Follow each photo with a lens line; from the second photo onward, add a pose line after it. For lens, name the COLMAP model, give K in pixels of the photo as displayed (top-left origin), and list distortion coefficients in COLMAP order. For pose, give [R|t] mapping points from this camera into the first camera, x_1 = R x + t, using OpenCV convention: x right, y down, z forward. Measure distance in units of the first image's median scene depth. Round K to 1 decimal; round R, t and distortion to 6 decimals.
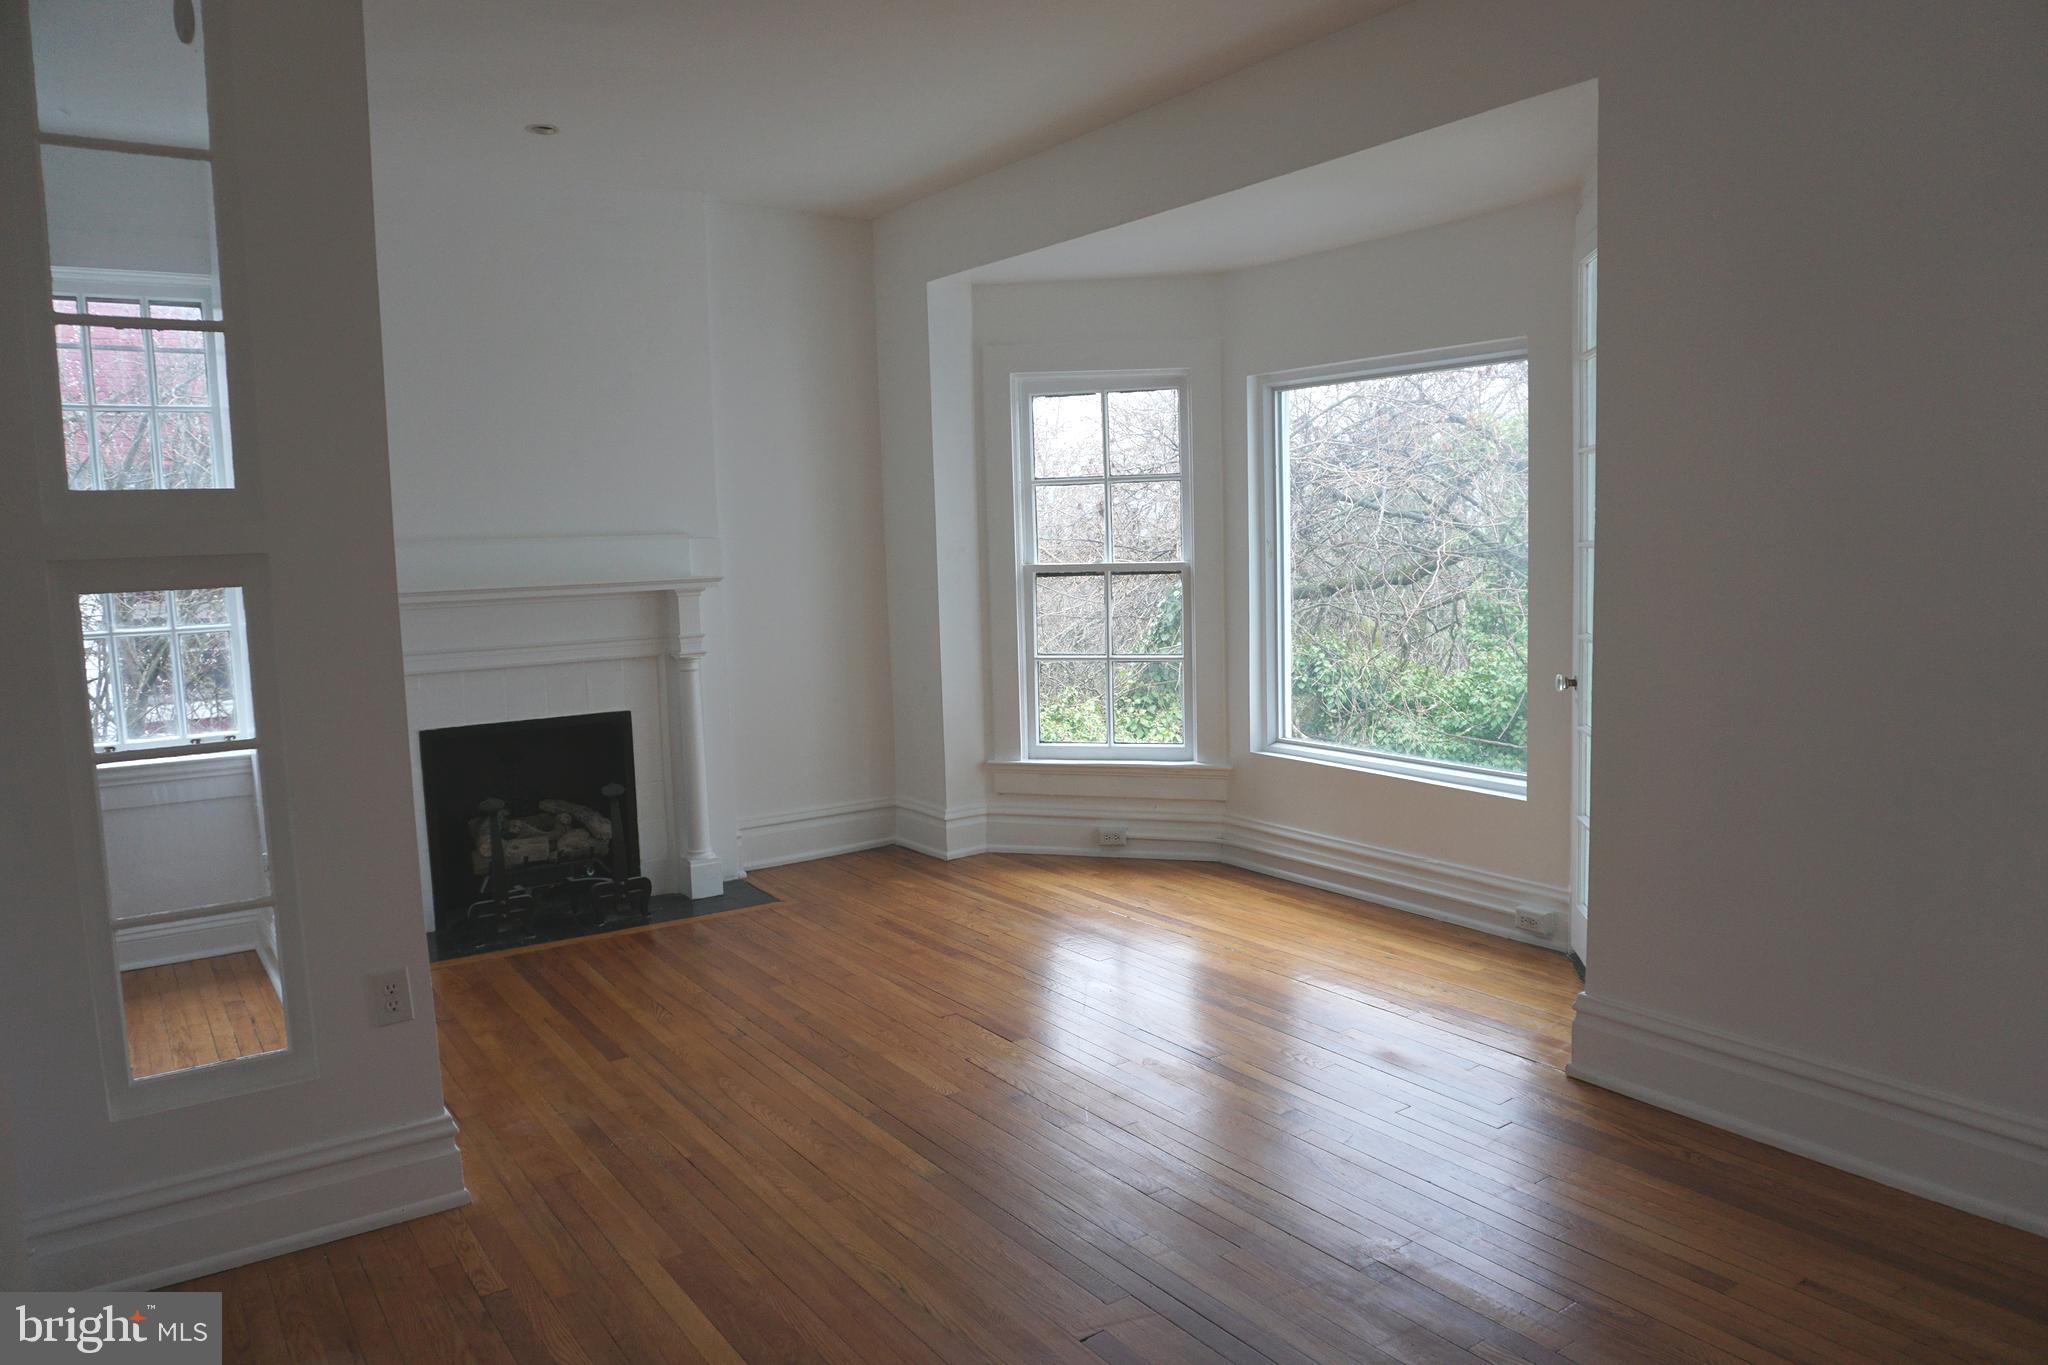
lens RADIAL K [[1429.9, 0, 1024.0], [0, 1429.9, 682.5], [0, 0, 1]] dist [-0.035592, 0.003509]
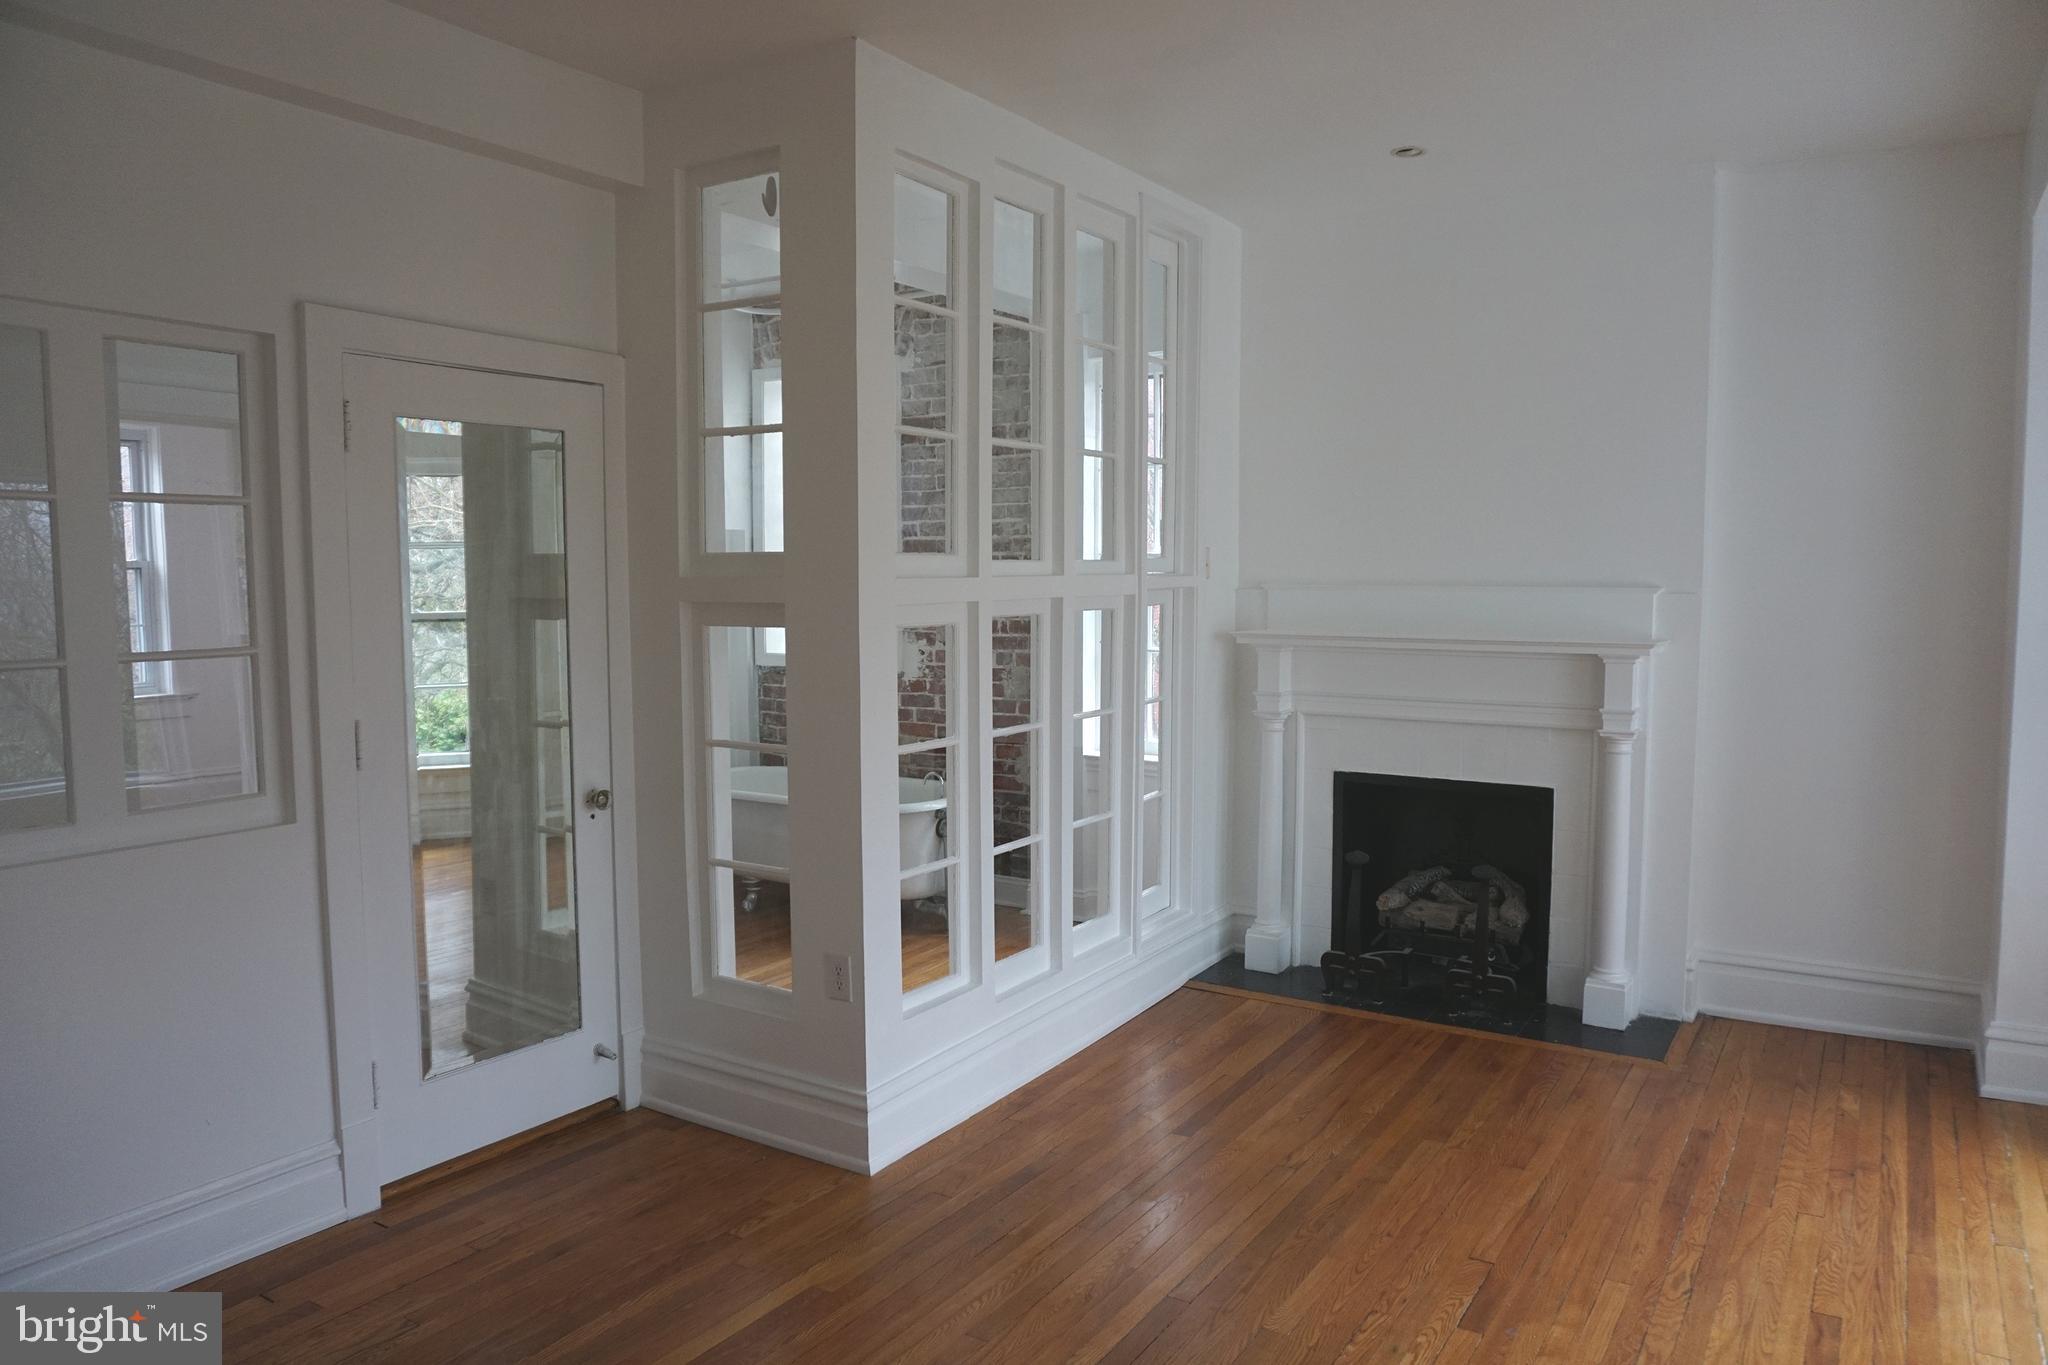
lens RADIAL K [[1429.9, 0, 1024.0], [0, 1429.9, 682.5], [0, 0, 1]] dist [-0.035592, 0.003509]
pose [[0.400185, 0.107596, -0.910096, 0.388709], [-0.110340, 0.991516, 0.068704, -0.070524], [0.909768, 0.072926, 0.408662, 0.363730]]
